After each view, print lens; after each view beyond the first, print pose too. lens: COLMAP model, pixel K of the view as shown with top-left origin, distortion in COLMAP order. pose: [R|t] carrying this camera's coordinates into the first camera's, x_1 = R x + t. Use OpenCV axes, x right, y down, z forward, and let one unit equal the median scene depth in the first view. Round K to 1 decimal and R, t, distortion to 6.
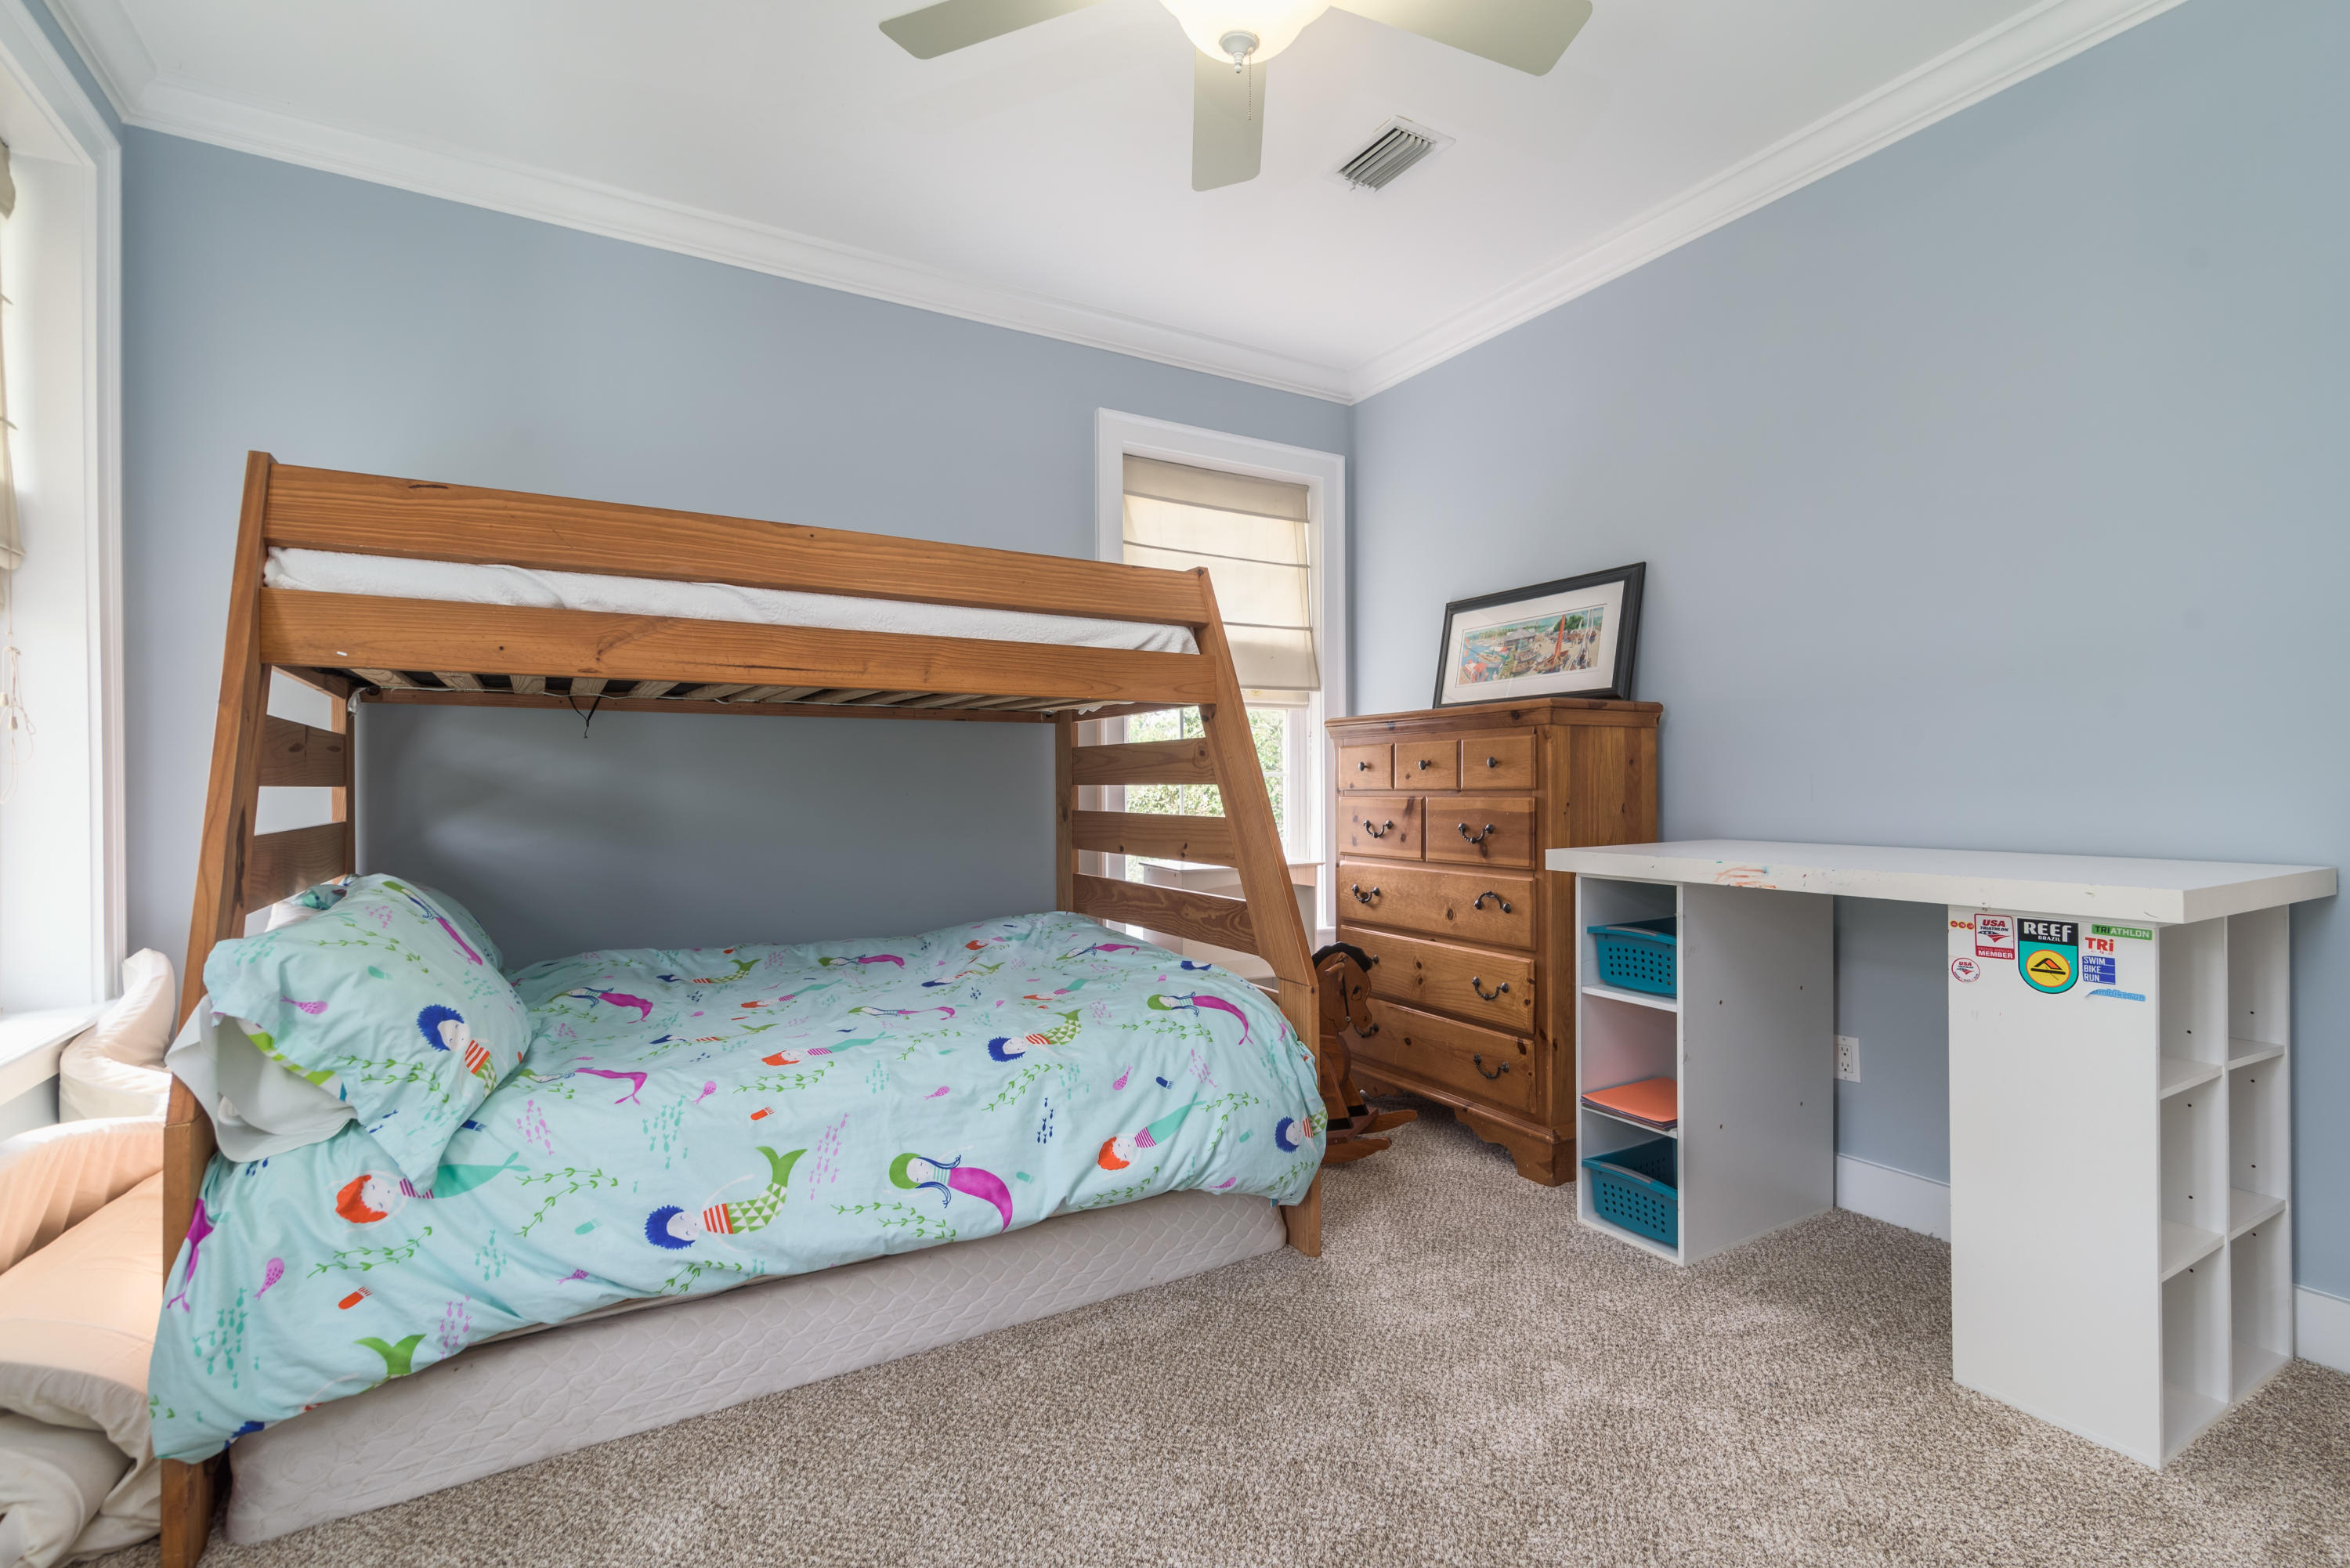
lens RADIAL K [[1057.3, 0, 1202.9], [0, 1057.3, 793.2], [0, 0, 1]] dist [-0.000826, -0.000081]
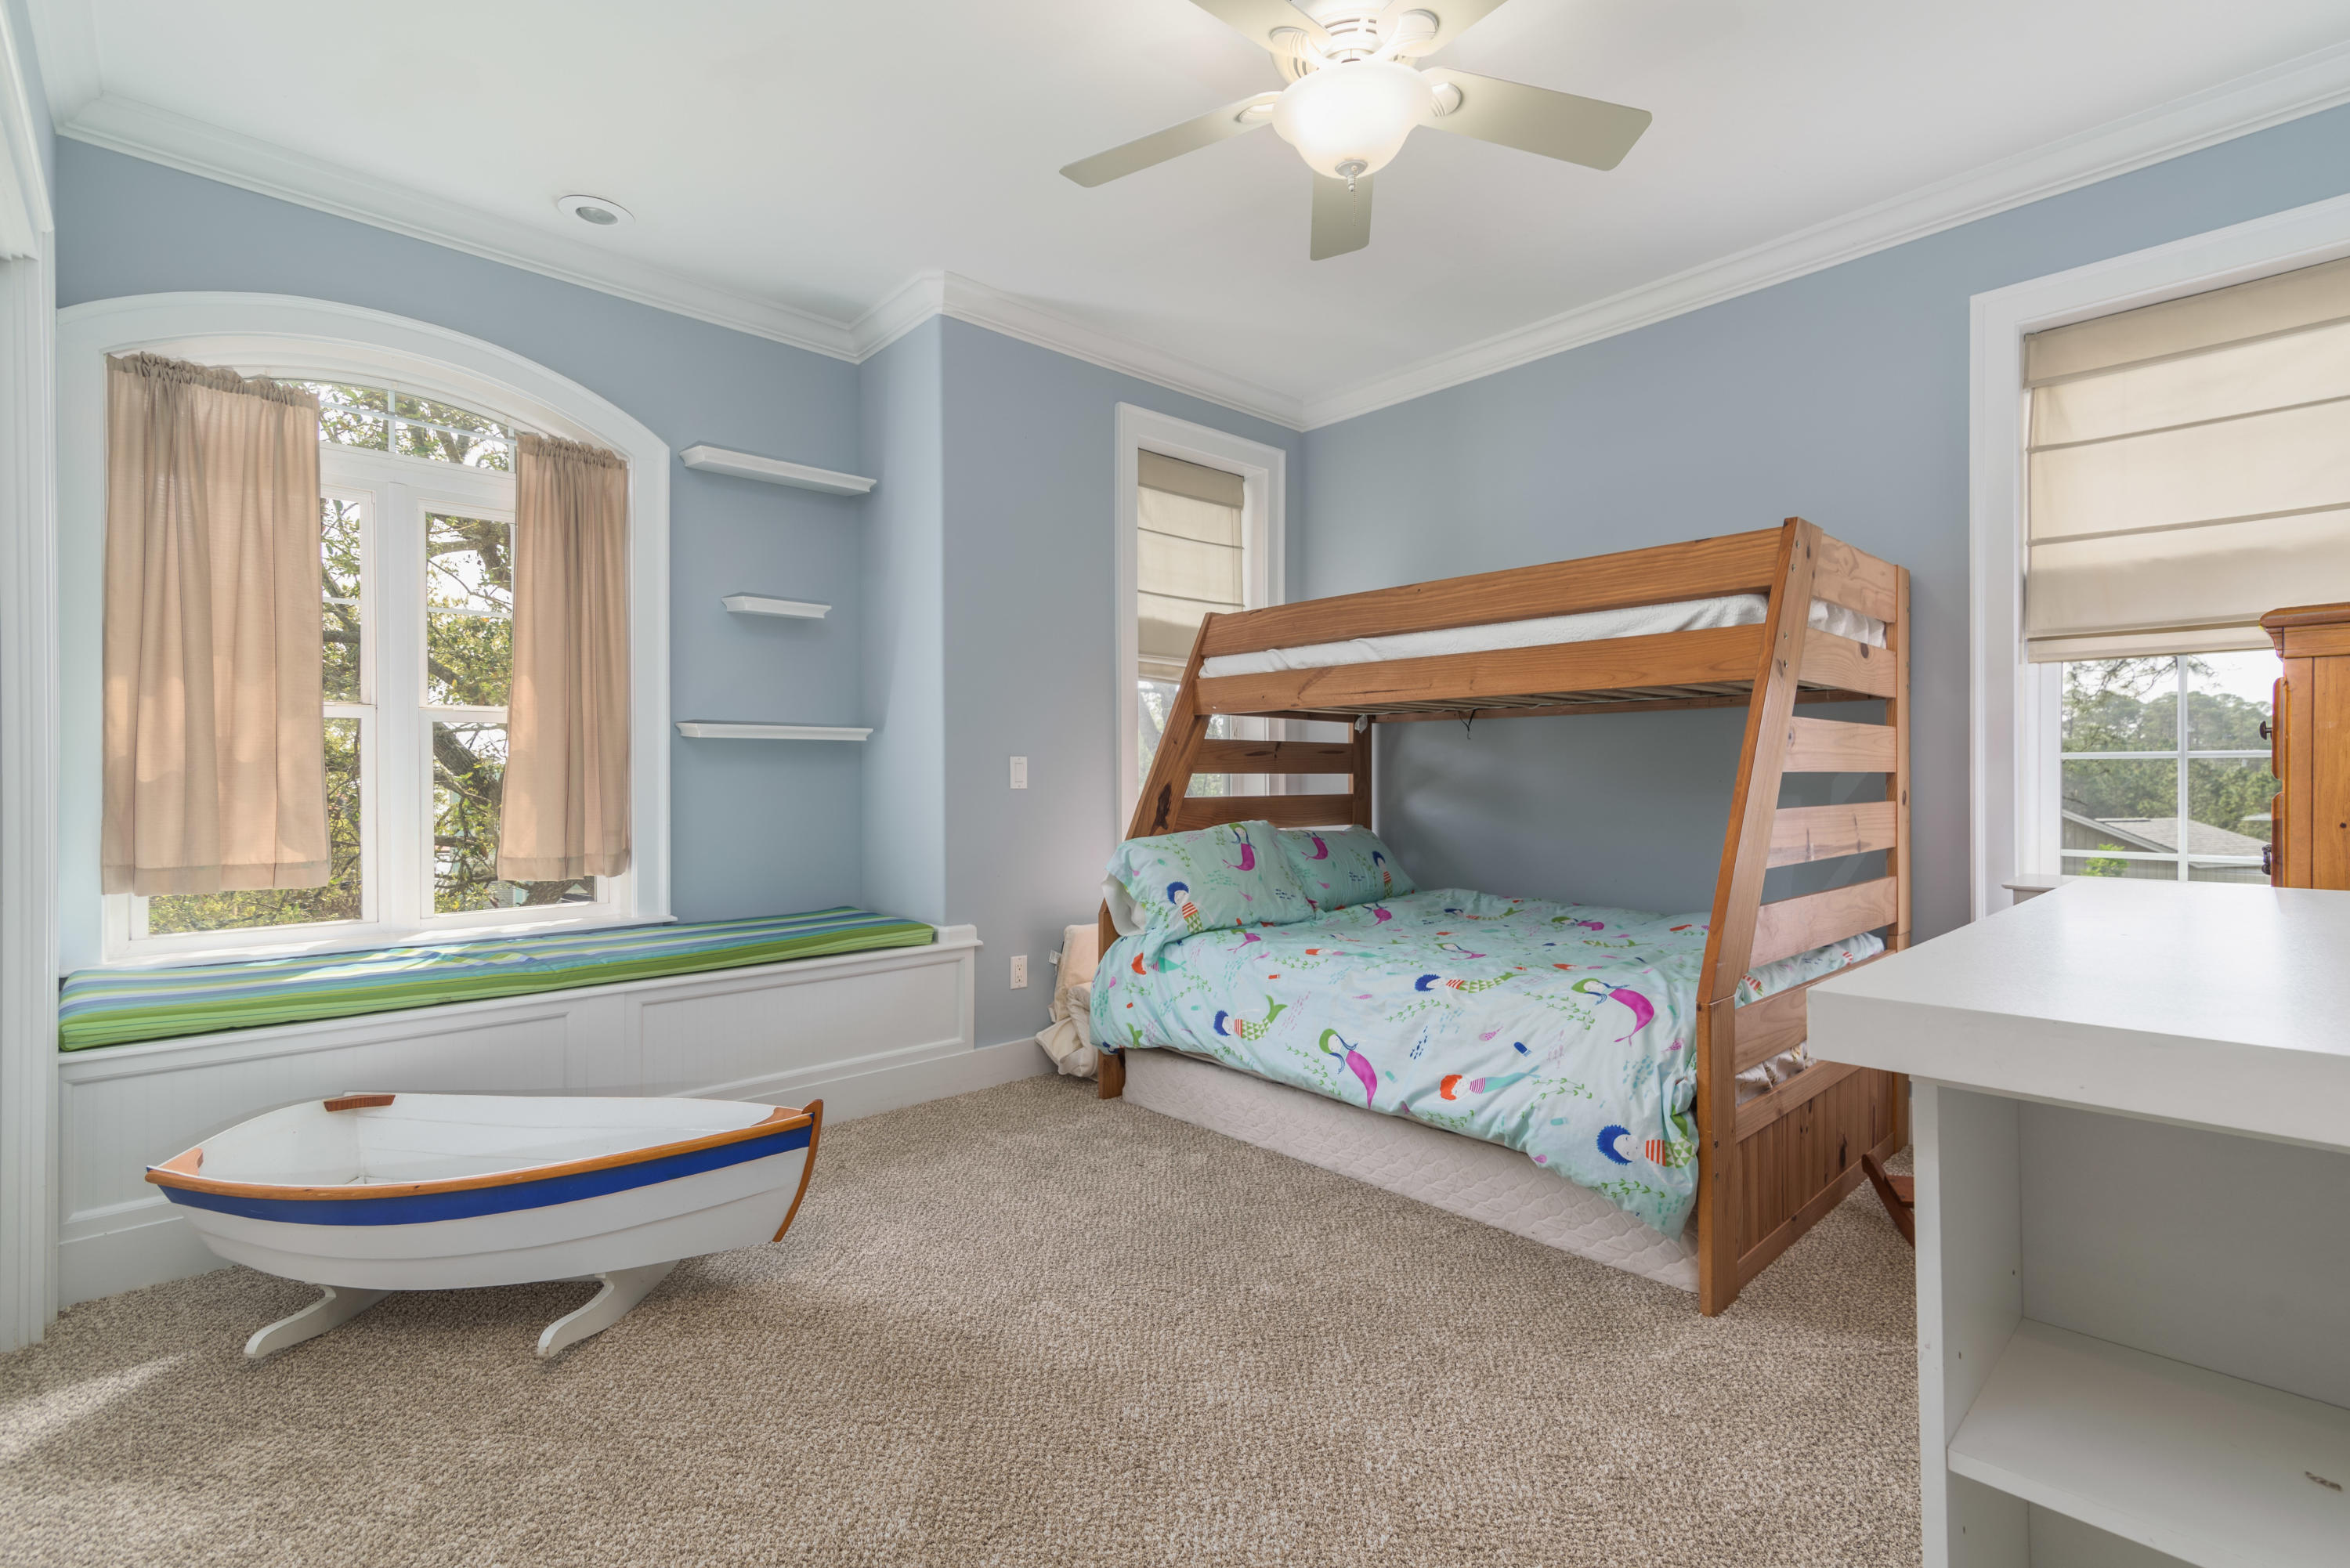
lens RADIAL K [[1071.2, 0, 1174.6], [0, 1071.2, 761.8], [0, 0, 1]] dist [0.014091, -0.000023]
pose [[0.200925, -0.011758, -0.979536, 1.100187], [-0.005203, 0.999901, -0.013070, -0.002378], [0.979593, 0.007723, 0.200844, 0.492446]]
